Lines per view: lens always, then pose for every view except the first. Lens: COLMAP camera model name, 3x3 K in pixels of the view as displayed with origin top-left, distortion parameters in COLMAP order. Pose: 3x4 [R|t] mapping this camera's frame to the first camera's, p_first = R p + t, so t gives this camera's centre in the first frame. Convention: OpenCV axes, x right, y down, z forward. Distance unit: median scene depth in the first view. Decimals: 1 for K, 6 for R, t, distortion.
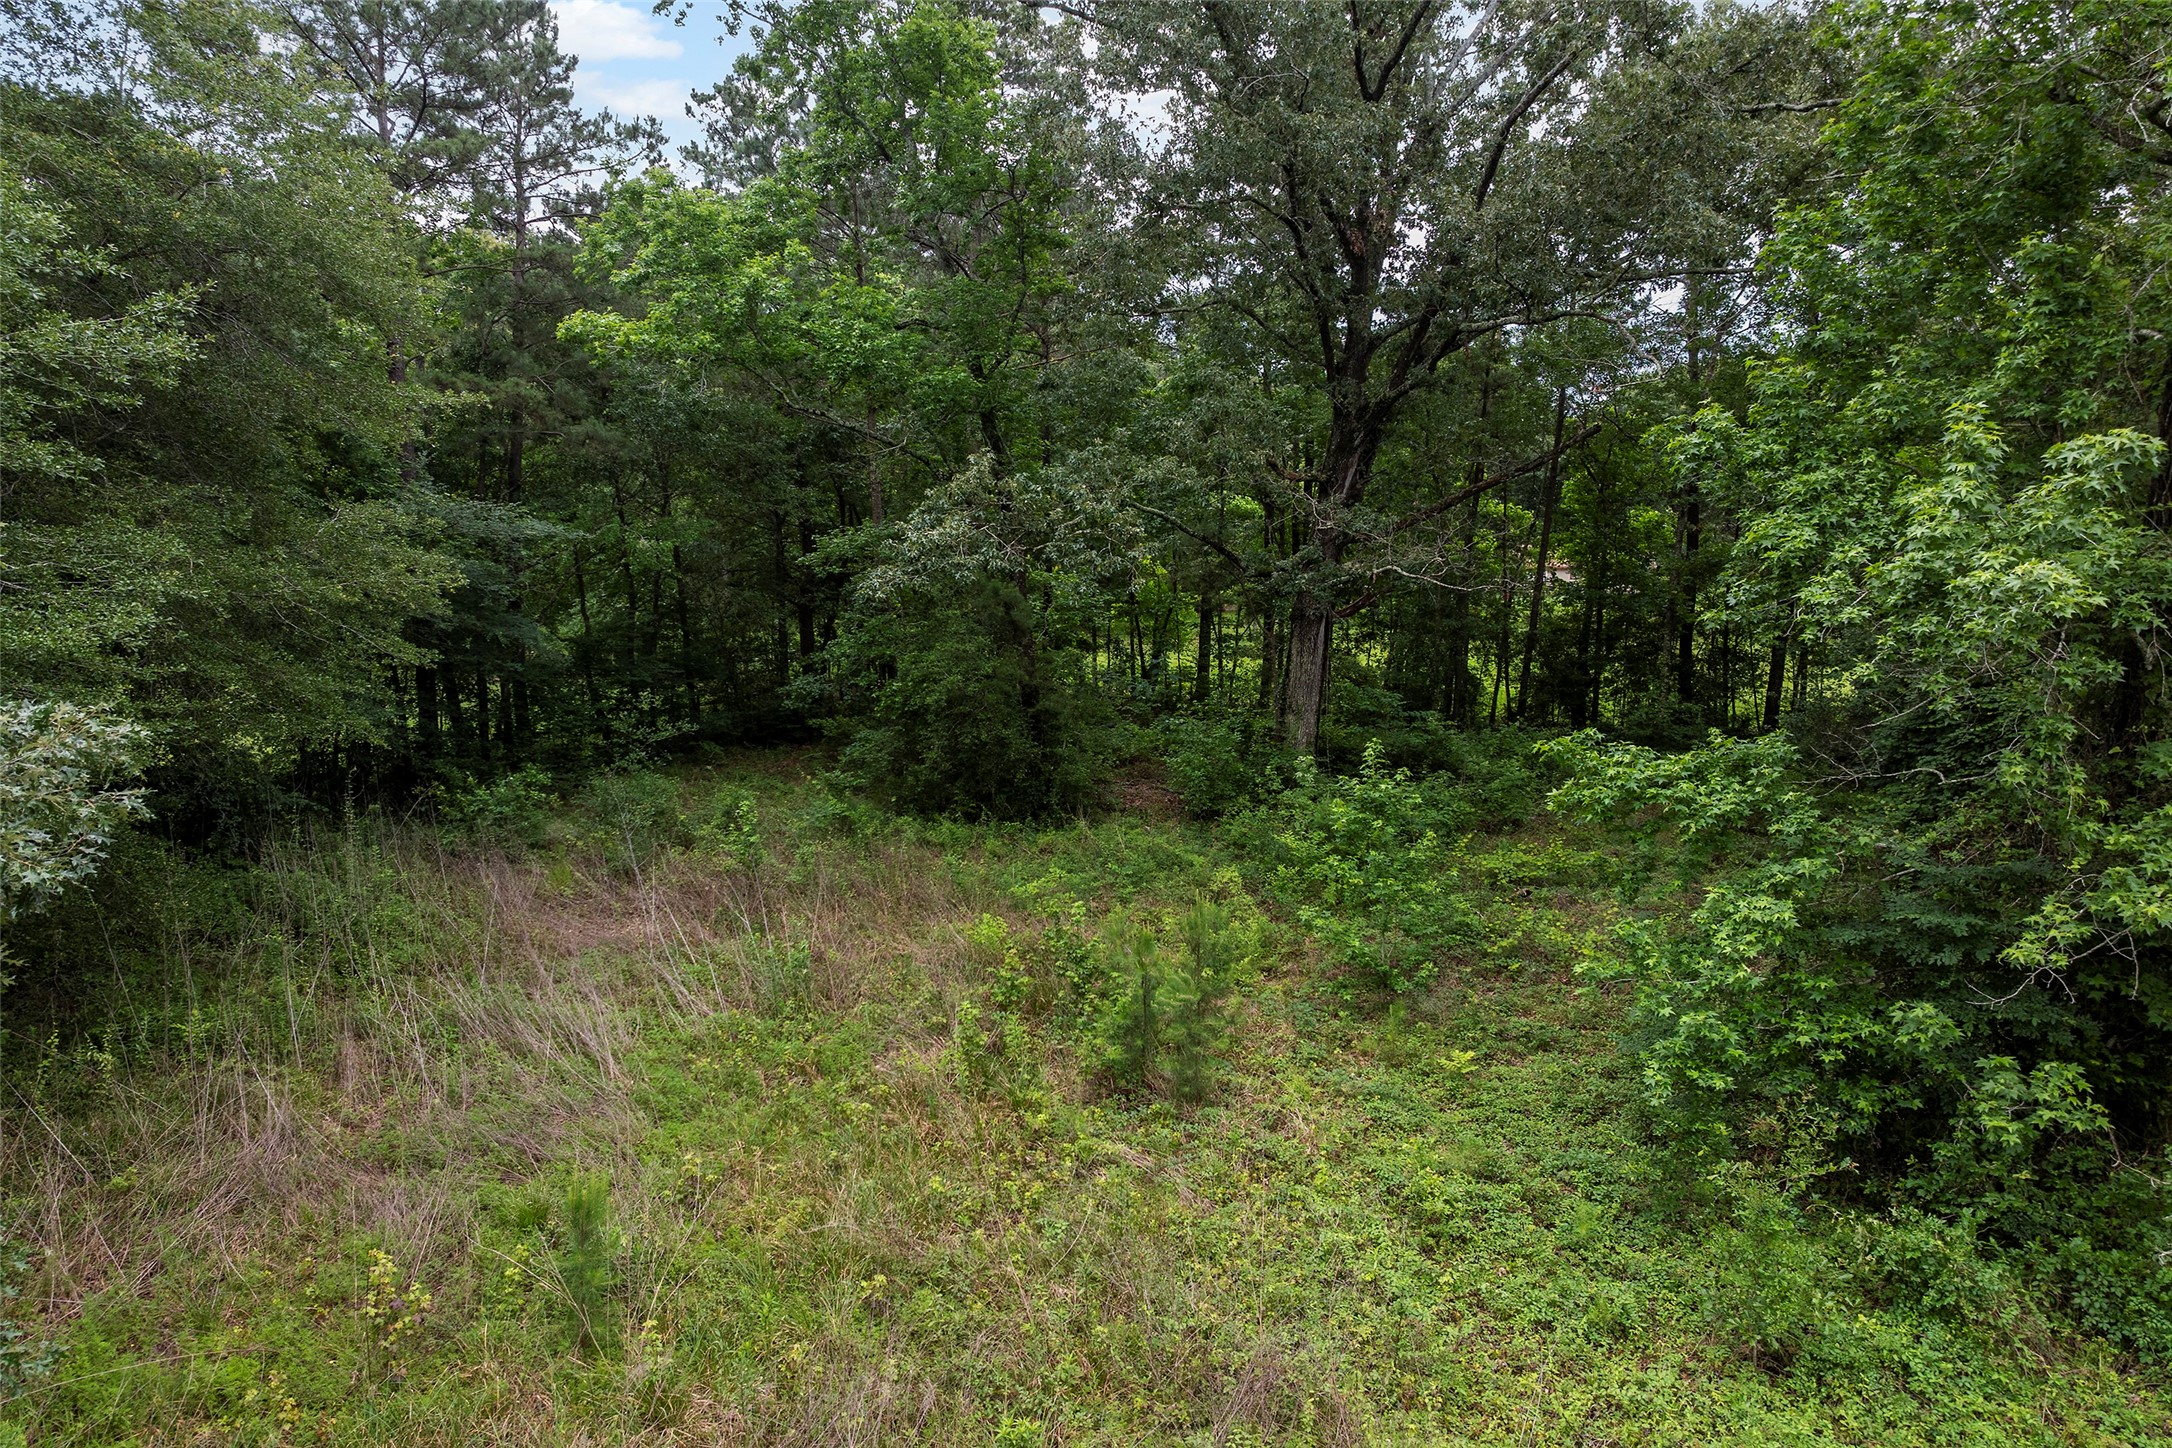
lens RADIAL K [[1405.5, 0, 1078.0], [0, 1405.5, 788.9], [0, 0, 1]] dist [-0.030730, -0.001865]
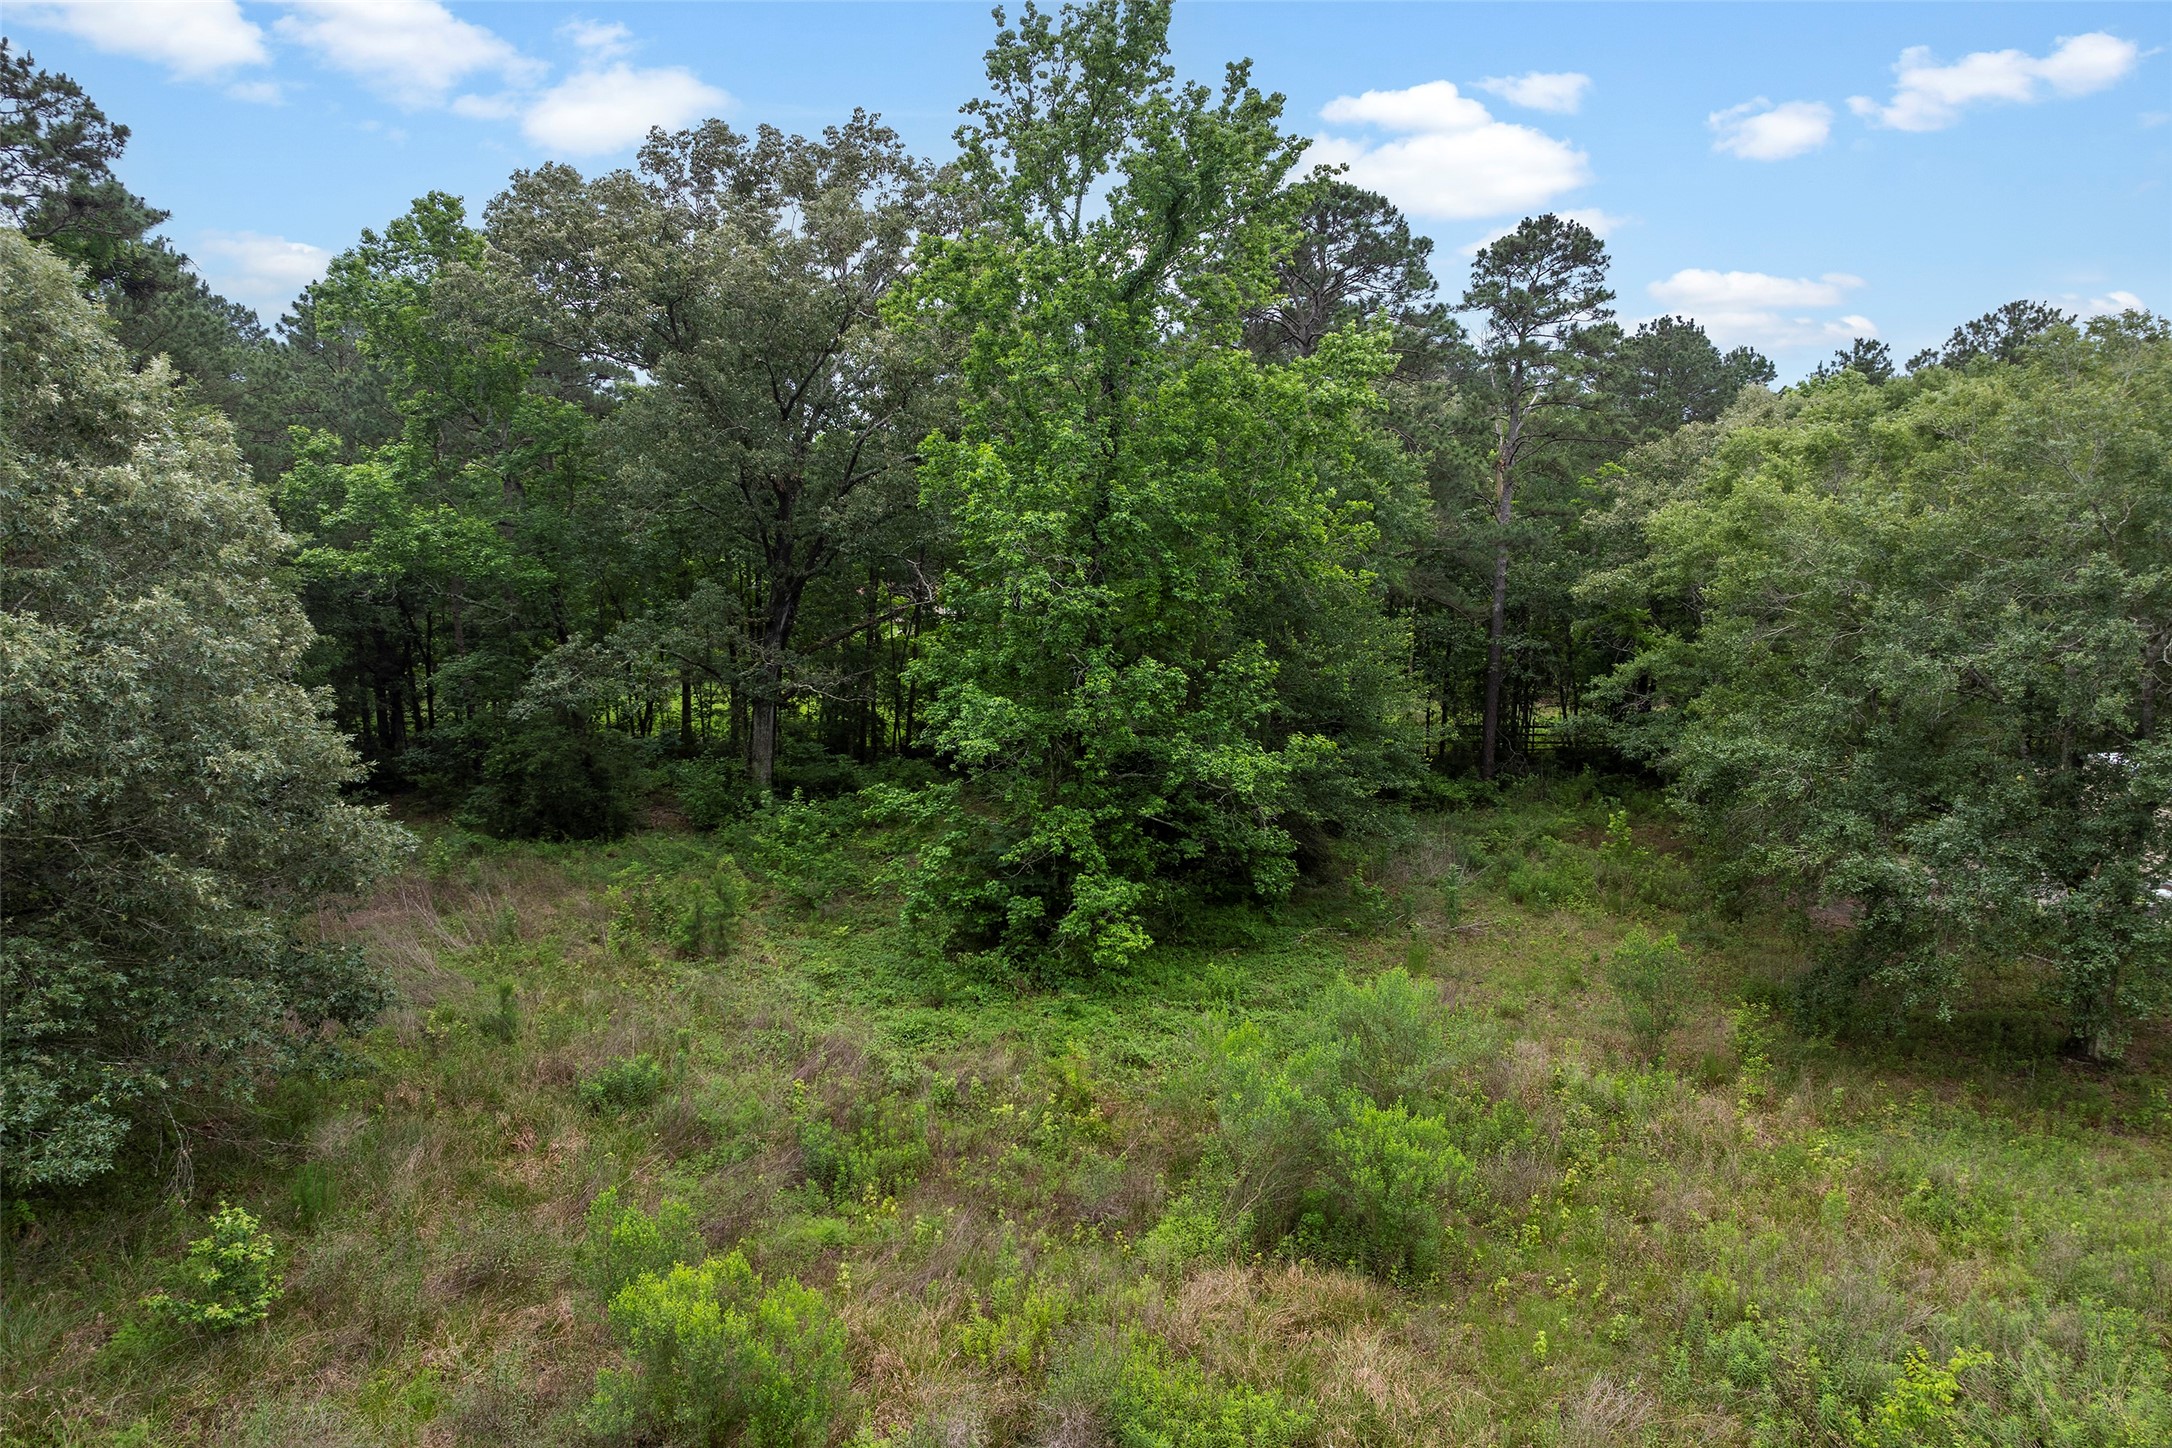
lens RADIAL K [[1405.5, 0, 1078.0], [0, 1405.5, 788.9], [0, 0, 1]] dist [-0.030730, -0.001865]
pose [[0.928832, -0.054577, 0.366458, -0.150461], [0.054699, 0.998452, 0.010059, -0.027987], [-0.366440, 0.010702, 0.930380, -0.988708]]
